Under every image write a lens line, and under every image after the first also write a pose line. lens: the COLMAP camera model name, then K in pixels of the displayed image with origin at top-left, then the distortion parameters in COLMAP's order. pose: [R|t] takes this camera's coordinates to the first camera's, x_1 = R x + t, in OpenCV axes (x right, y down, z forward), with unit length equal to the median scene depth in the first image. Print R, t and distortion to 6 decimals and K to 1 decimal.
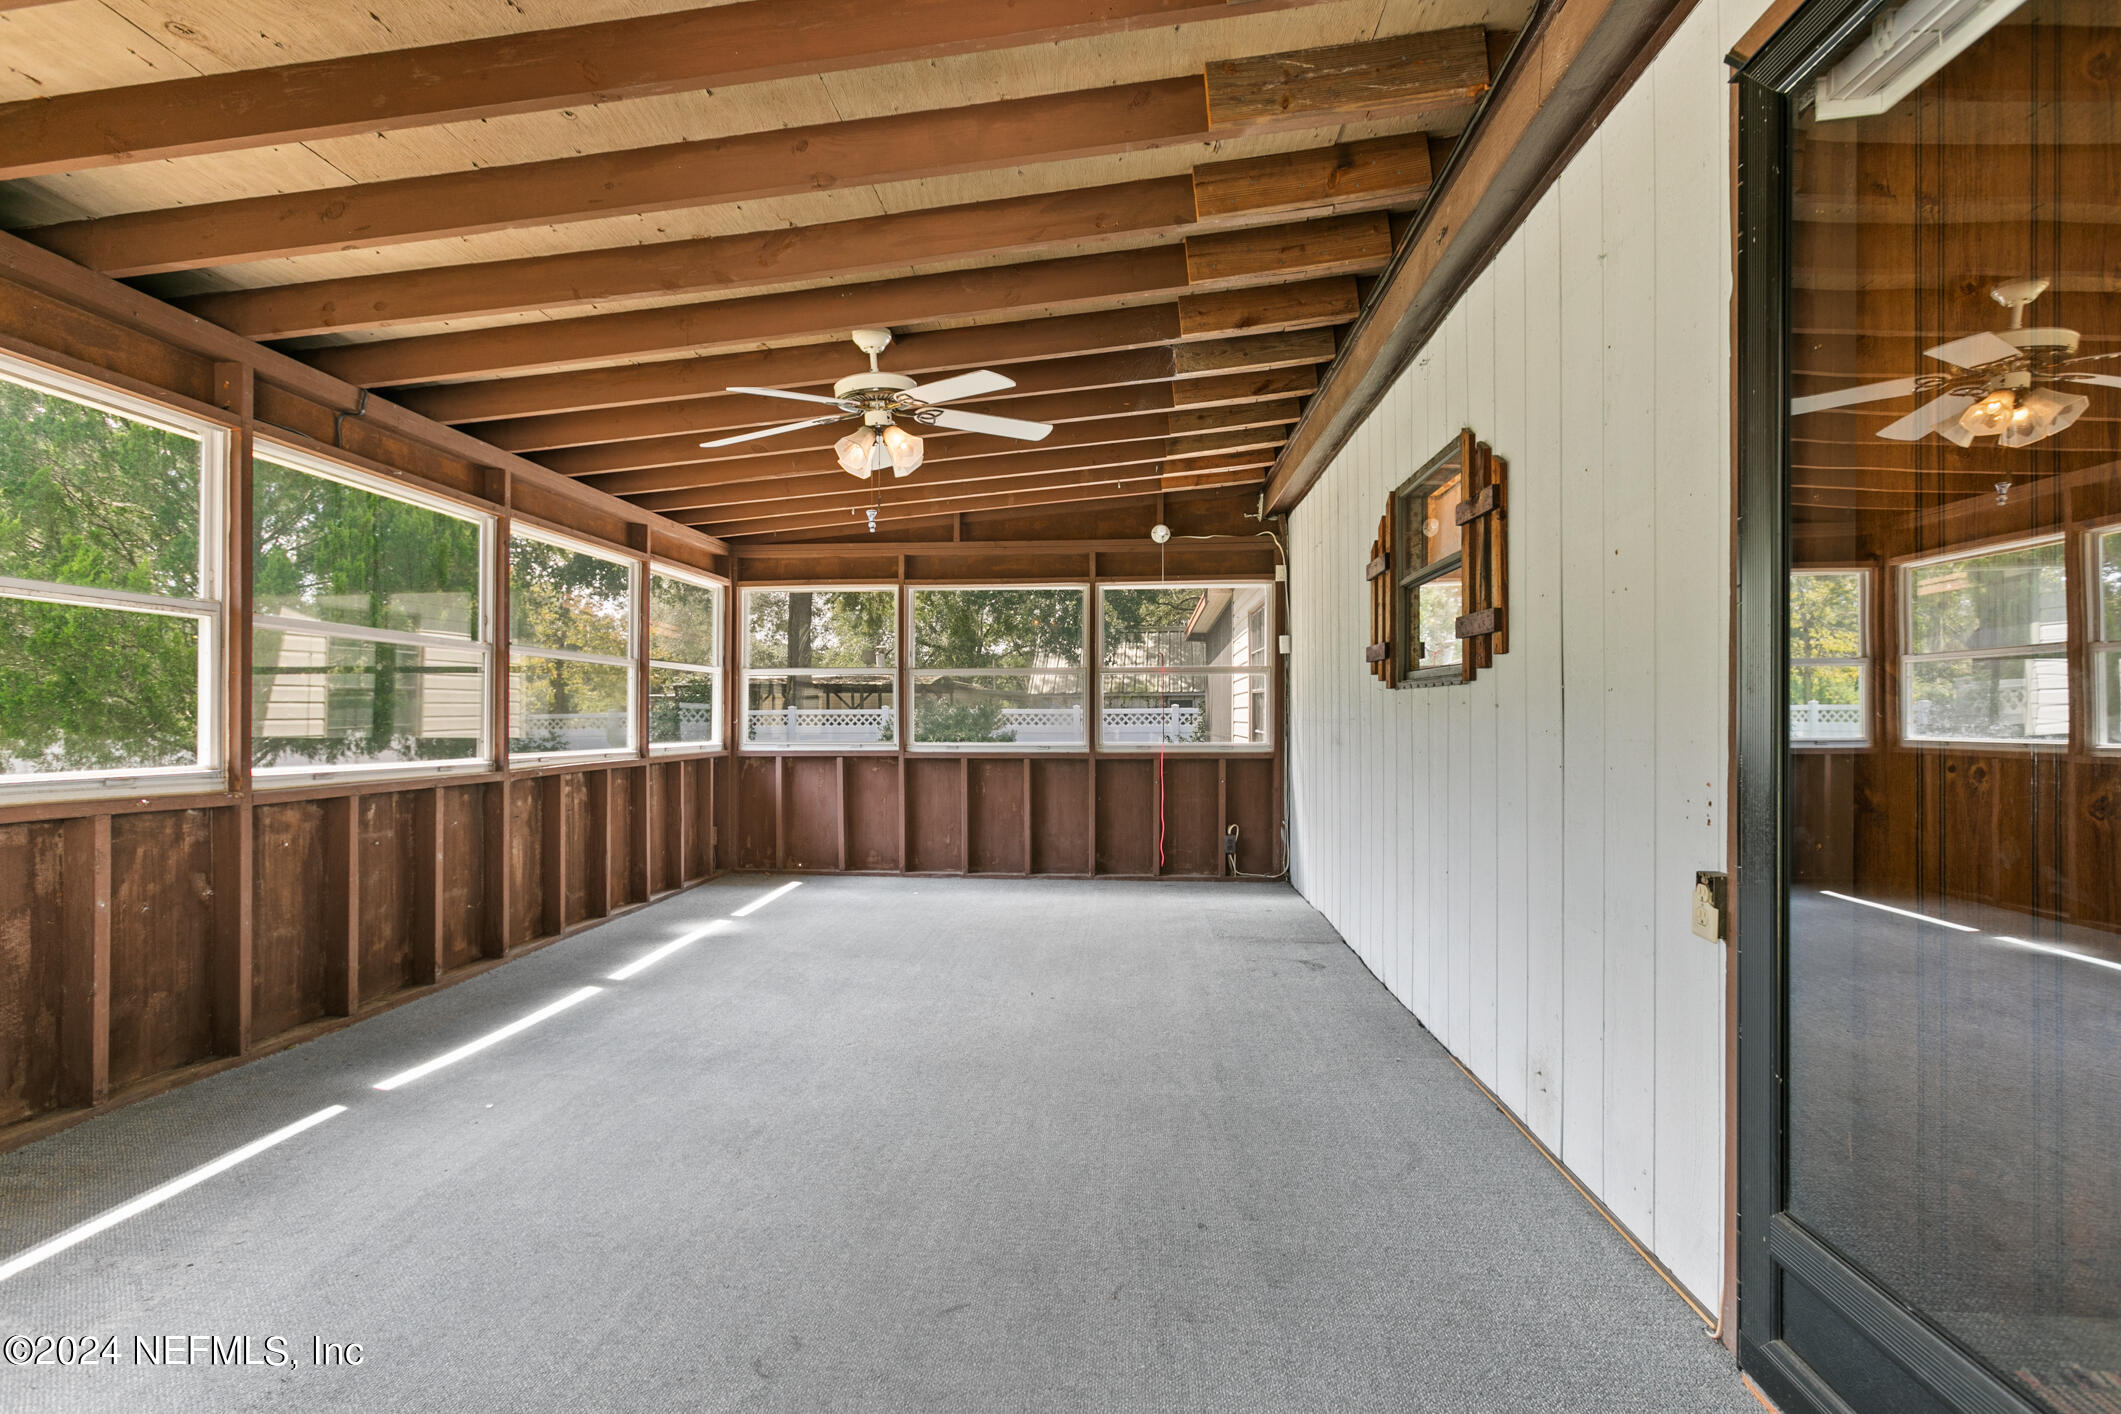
lens RADIAL K [[989.4, 0, 1064.1], [0, 989.4, 725.2], [0, 0, 1]] dist [0.000323, 0.000025]
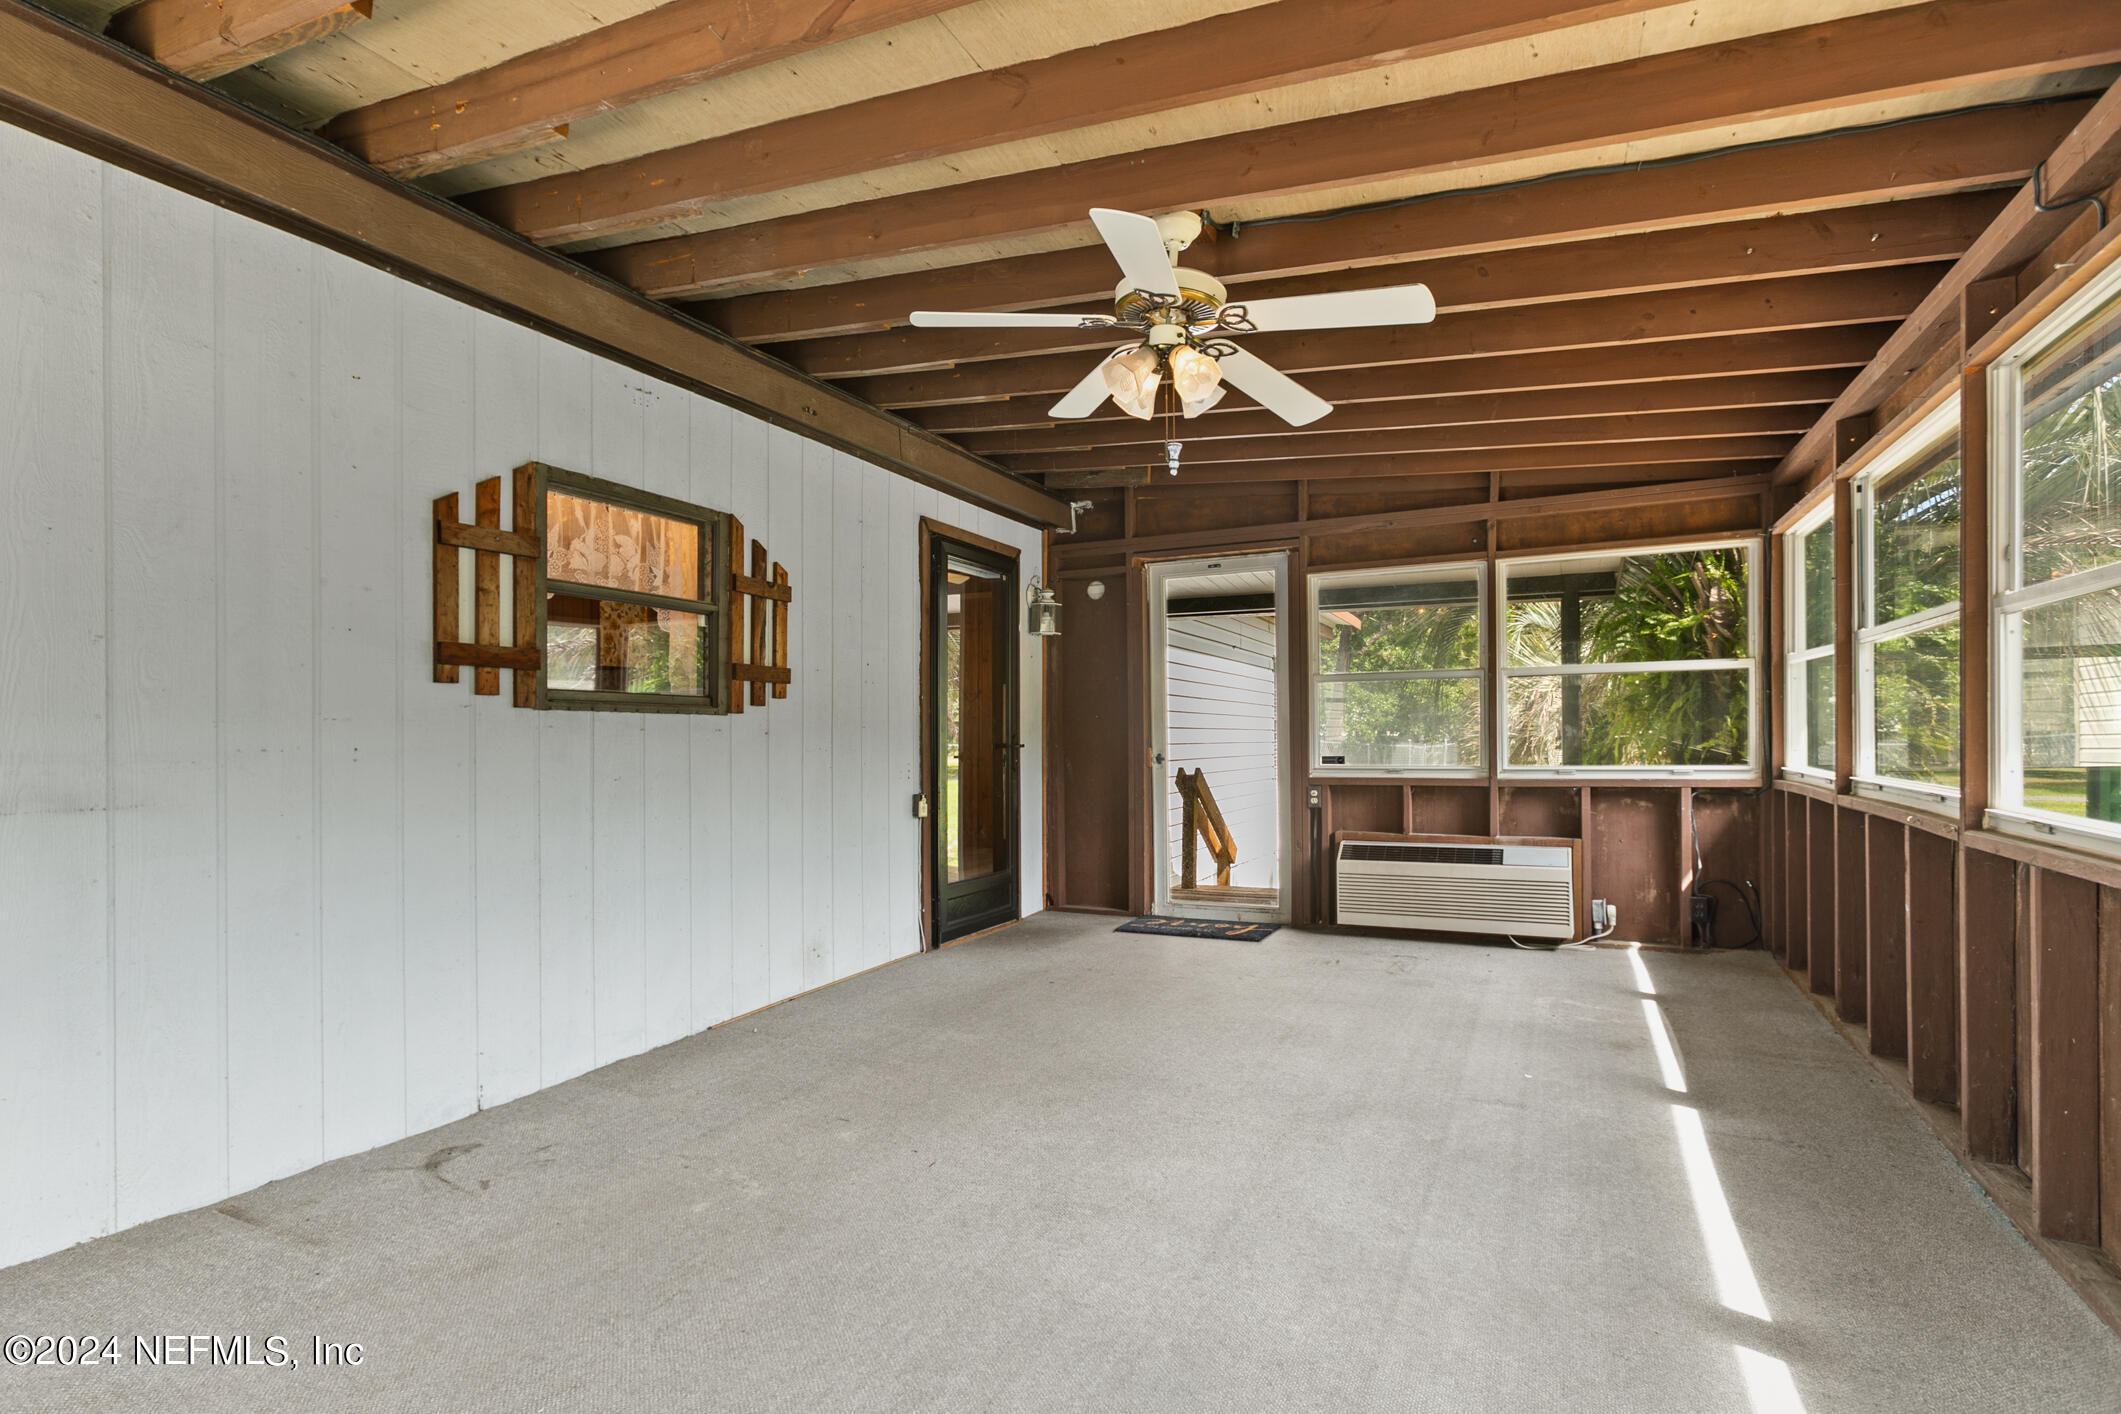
lens RADIAL K [[989.4, 0, 1064.1], [0, 989.4, 725.2], [0, 0, 1]] dist [0.000323, 0.000025]
pose [[-0.928942, 0.013262, 0.369989, -0.434847], [0.011382, 0.999909, -0.007262, -0.012469], [-0.370051, -0.002535, -0.929008, 1.911075]]
